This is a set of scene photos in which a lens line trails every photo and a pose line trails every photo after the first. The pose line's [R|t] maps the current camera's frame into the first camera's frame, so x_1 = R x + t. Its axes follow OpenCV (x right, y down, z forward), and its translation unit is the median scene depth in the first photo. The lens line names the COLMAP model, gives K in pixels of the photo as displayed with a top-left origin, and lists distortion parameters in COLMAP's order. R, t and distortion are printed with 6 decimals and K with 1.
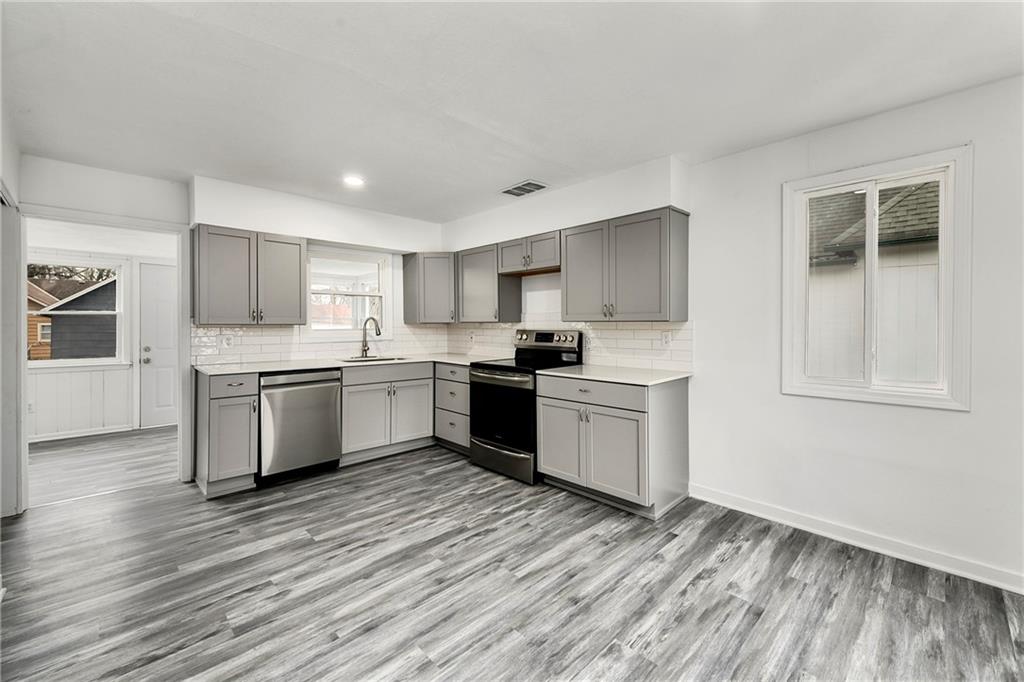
lens RADIAL K [[432.7, 0, 509.3], [0, 432.7, 318.4], [0, 0, 1]] dist [0.000766, -0.000204]
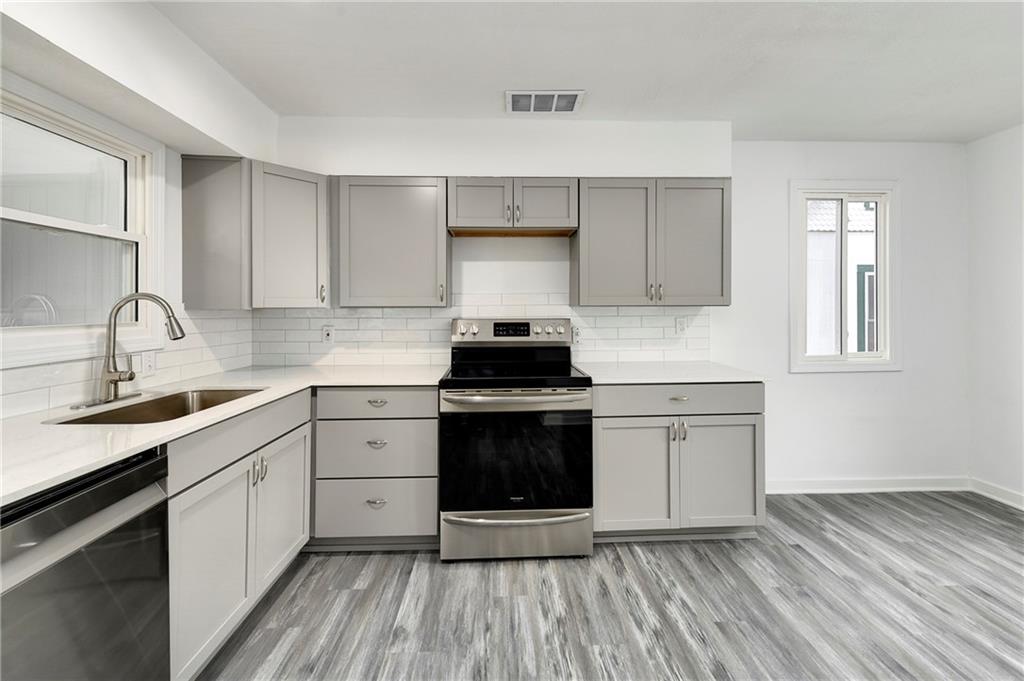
lens RADIAL K [[432.8, 0, 514.9], [0, 432.8, 300.9], [0, 0, 1]] dist [0.002054, -0.000016]
pose [[0.653882, 0.016102, 0.756425, -0.522046], [-0.004757, 0.999841, -0.017171, 0.012801], [-0.756581, 0.007630, 0.653855, 0.659105]]
